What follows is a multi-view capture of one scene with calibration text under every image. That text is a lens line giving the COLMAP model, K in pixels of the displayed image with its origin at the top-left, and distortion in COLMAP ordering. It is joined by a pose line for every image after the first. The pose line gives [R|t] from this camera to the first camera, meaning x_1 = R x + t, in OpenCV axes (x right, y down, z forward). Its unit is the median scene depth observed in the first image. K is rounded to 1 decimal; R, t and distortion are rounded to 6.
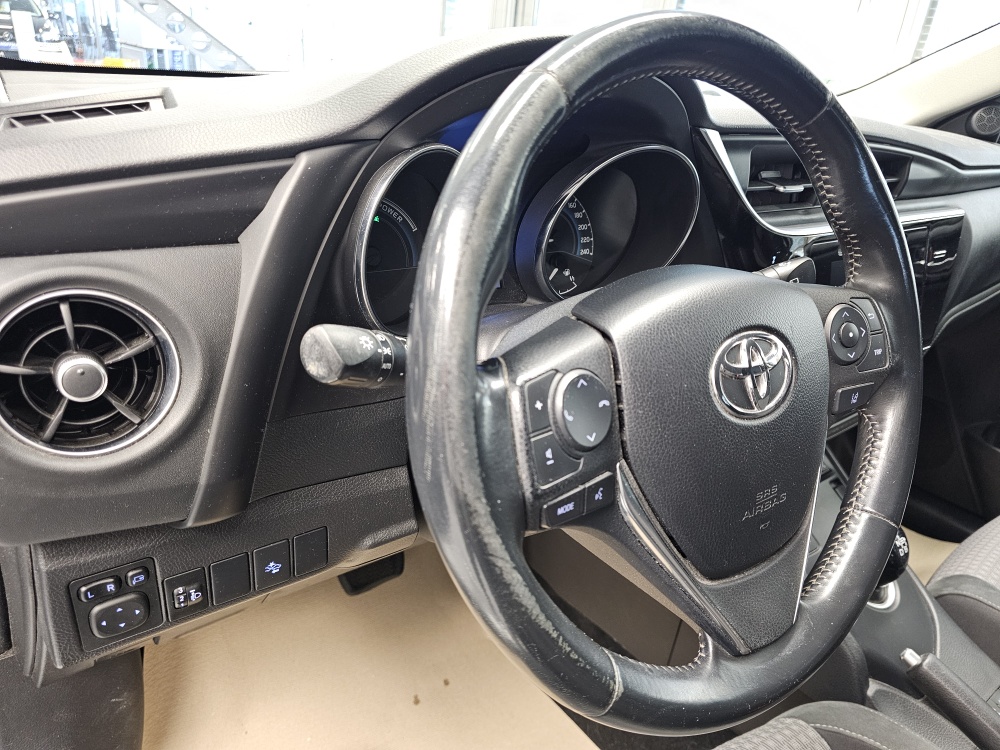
lens RADIAL K [[675.7, 0, 501.3], [0, 675.7, 371.3], [0, 0, 1]] dist [0.050485, -0.061319]
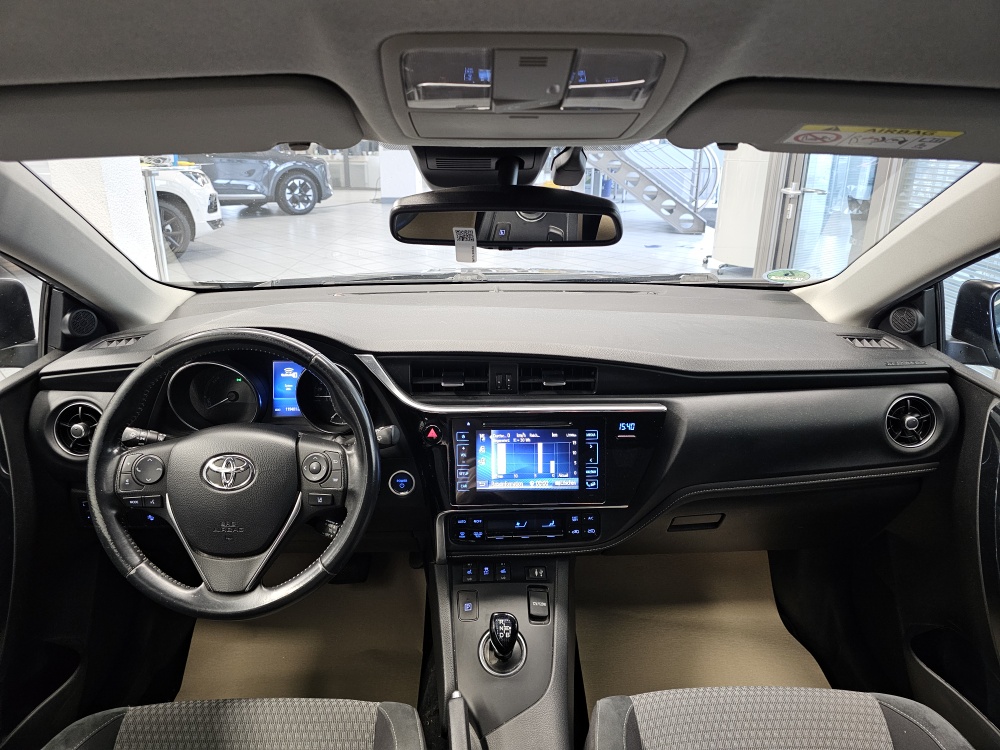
lens RADIAL K [[664.7, 0, 507.4], [0, 664.7, 355.9], [0, 0, 1]] dist [0.064550, -0.077821]
pose [[0.820372, 0.097638, -0.563433, 2.548569], [-0.175401, 0.980784, -0.085426, -0.383163], [0.544266, 0.168908, 0.821733, -0.502155]]
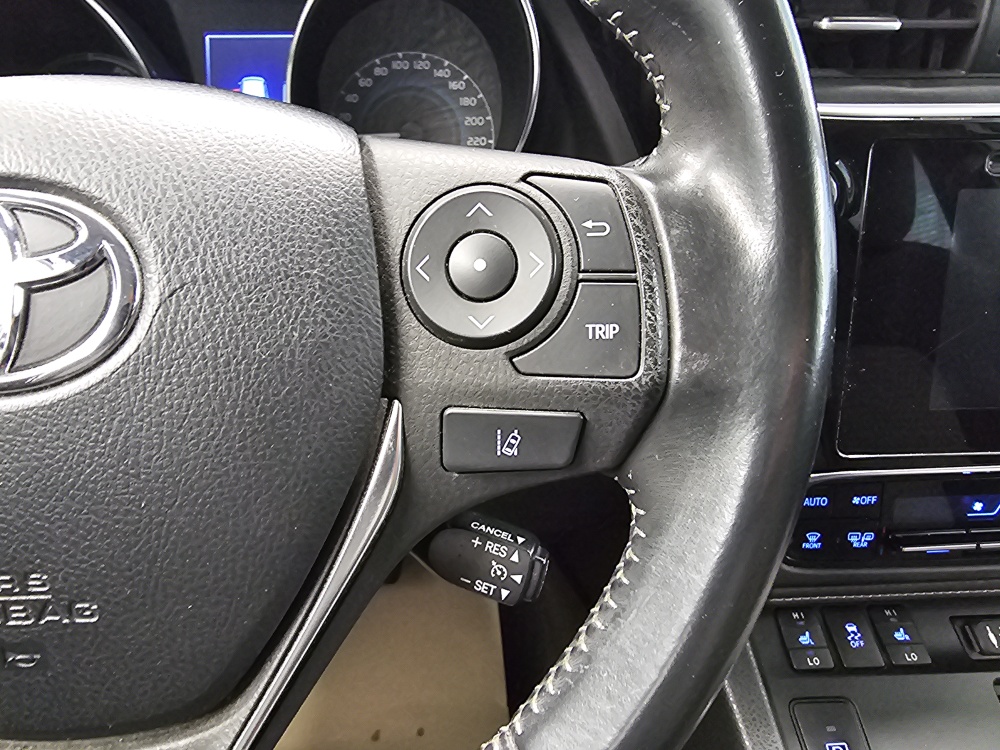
lens RADIAL K [[671.8, 0, 423.5], [0, 671.8, 375.1], [0, 0, 1]] dist [-0.003802, -0.005623]
pose [[0.805973, 0.166476, -0.568061, 0.837248], [-0.167201, 0.984586, 0.051315, -0.009784], [0.567848, 0.053622, 0.821385, 0.842707]]
